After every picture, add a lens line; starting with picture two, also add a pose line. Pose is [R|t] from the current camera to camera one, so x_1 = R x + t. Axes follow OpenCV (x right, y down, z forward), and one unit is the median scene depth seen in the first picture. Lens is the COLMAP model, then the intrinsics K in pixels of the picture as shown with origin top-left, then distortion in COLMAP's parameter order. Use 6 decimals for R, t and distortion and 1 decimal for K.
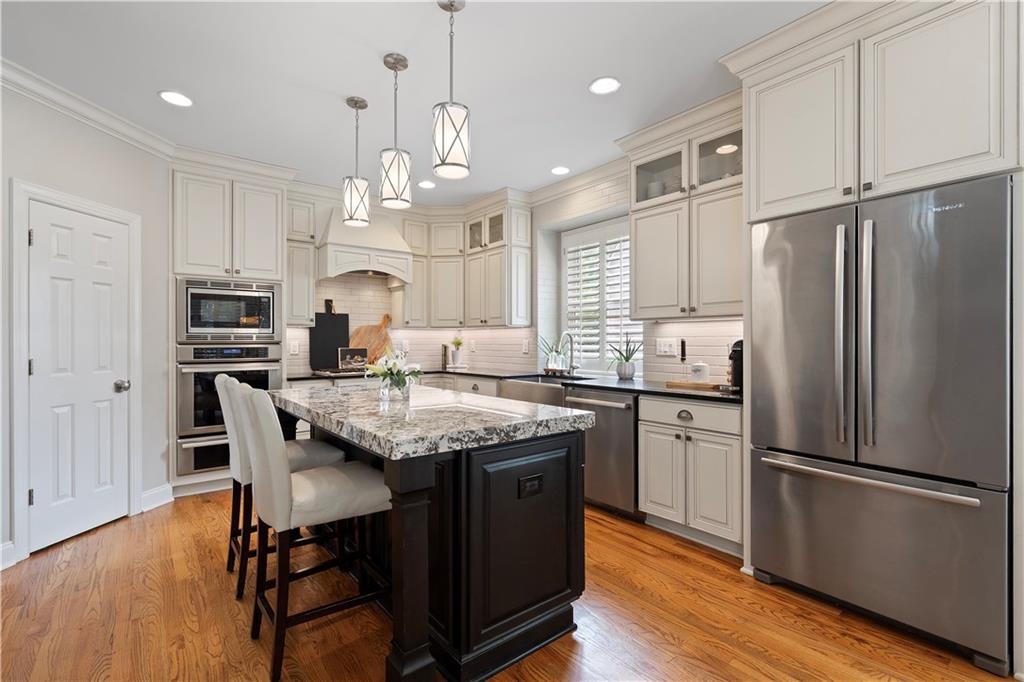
lens RADIAL K [[466.3, 0, 509.7], [0, 466.3, 341.3], [0, 0, 1]] dist [0.000396, 0.000769]
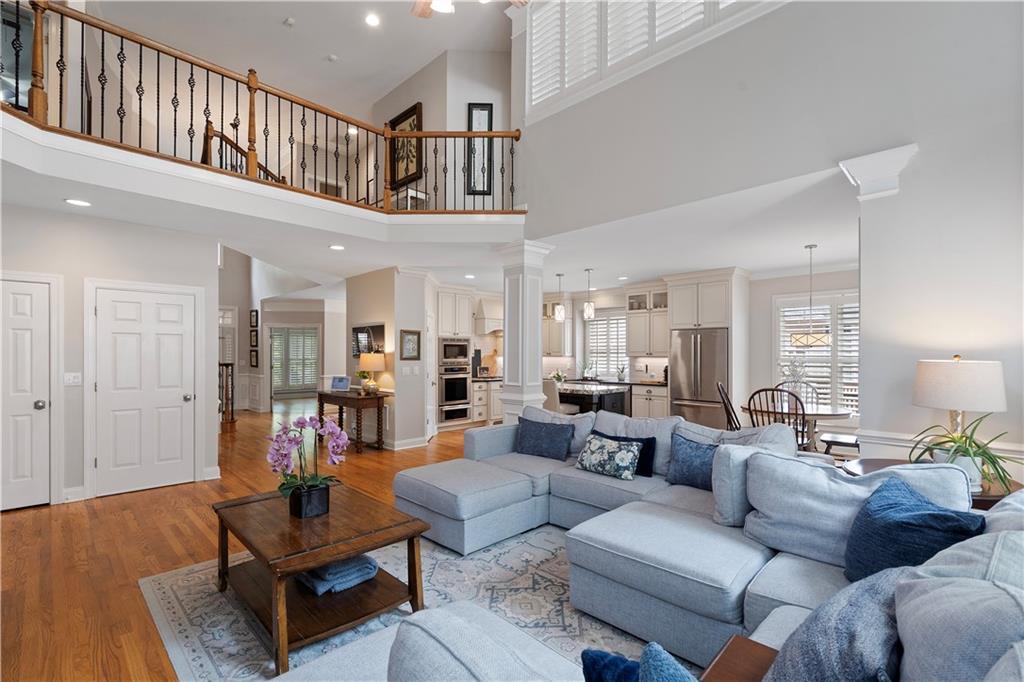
lens RADIAL K [[466.3, 0, 511.8], [0, 466.3, 348.9], [0, 0, 1]] dist [0.000396, 0.000769]
pose [[0.992387, 0.003451, 0.123109, -0.635081], [-0.001746, 0.999901, -0.013955, -0.047411], [-0.123145, 0.013634, 0.992295, -1.360602]]
